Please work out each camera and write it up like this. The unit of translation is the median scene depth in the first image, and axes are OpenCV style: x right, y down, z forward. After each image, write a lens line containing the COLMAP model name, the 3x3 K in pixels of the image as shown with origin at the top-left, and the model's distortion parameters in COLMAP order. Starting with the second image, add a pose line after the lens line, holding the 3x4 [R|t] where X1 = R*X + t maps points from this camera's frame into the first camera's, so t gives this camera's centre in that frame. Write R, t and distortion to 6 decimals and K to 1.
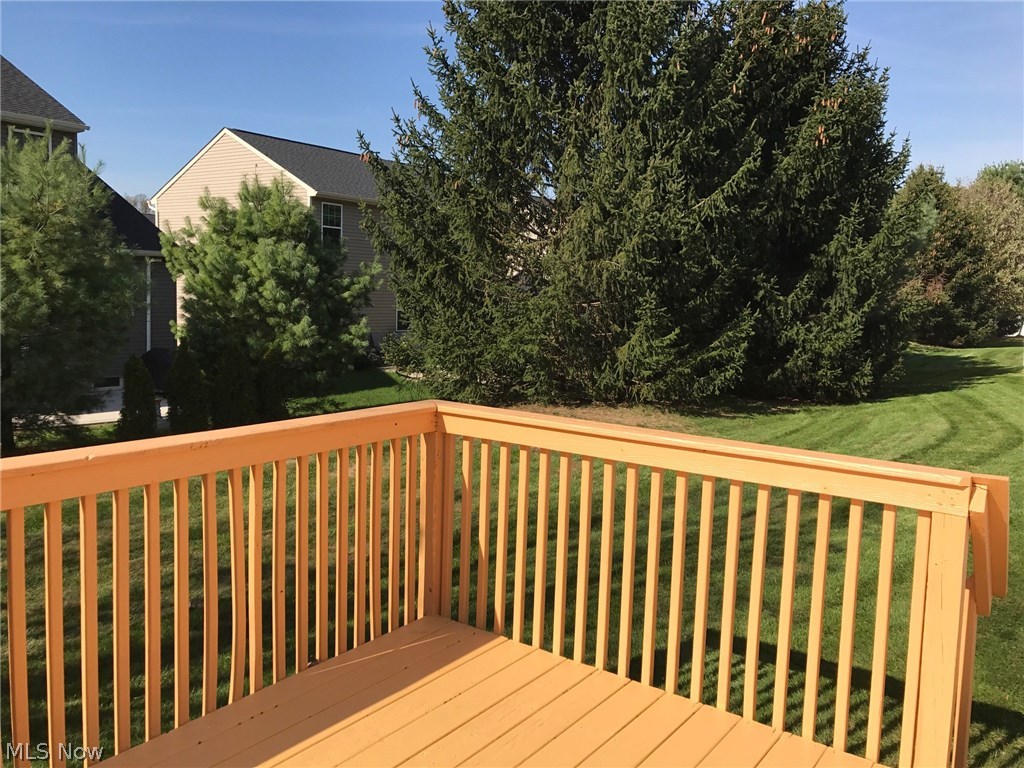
lens RADIAL K [[848.8, 0, 512.1], [0, 848.8, 366.8], [0, 0, 1]] dist [0.028925, -0.012441]
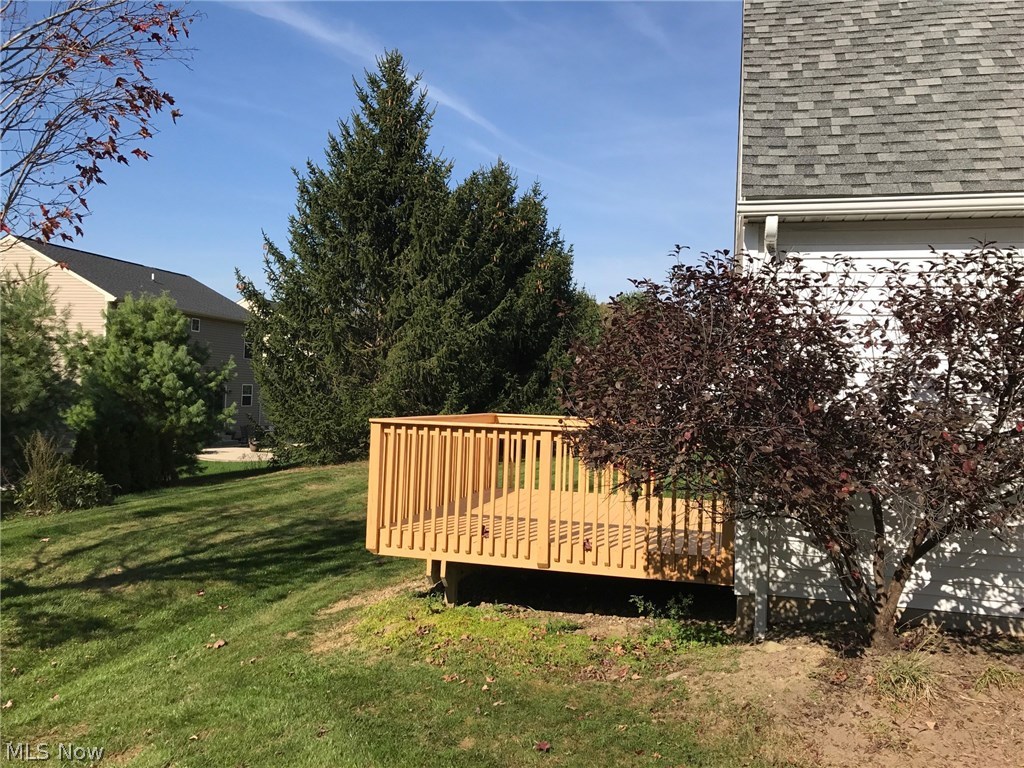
lens RADIAL K [[848.8, 0, 512.1], [0, 848.8, 366.8], [0, 0, 1]] dist [0.028925, -0.012441]
pose [[0.929717, 0.011658, 0.368090, -0.269142], [0.030650, 0.993582, -0.108884, 0.049585], [-0.366996, 0.112513, 0.923393, -0.430662]]
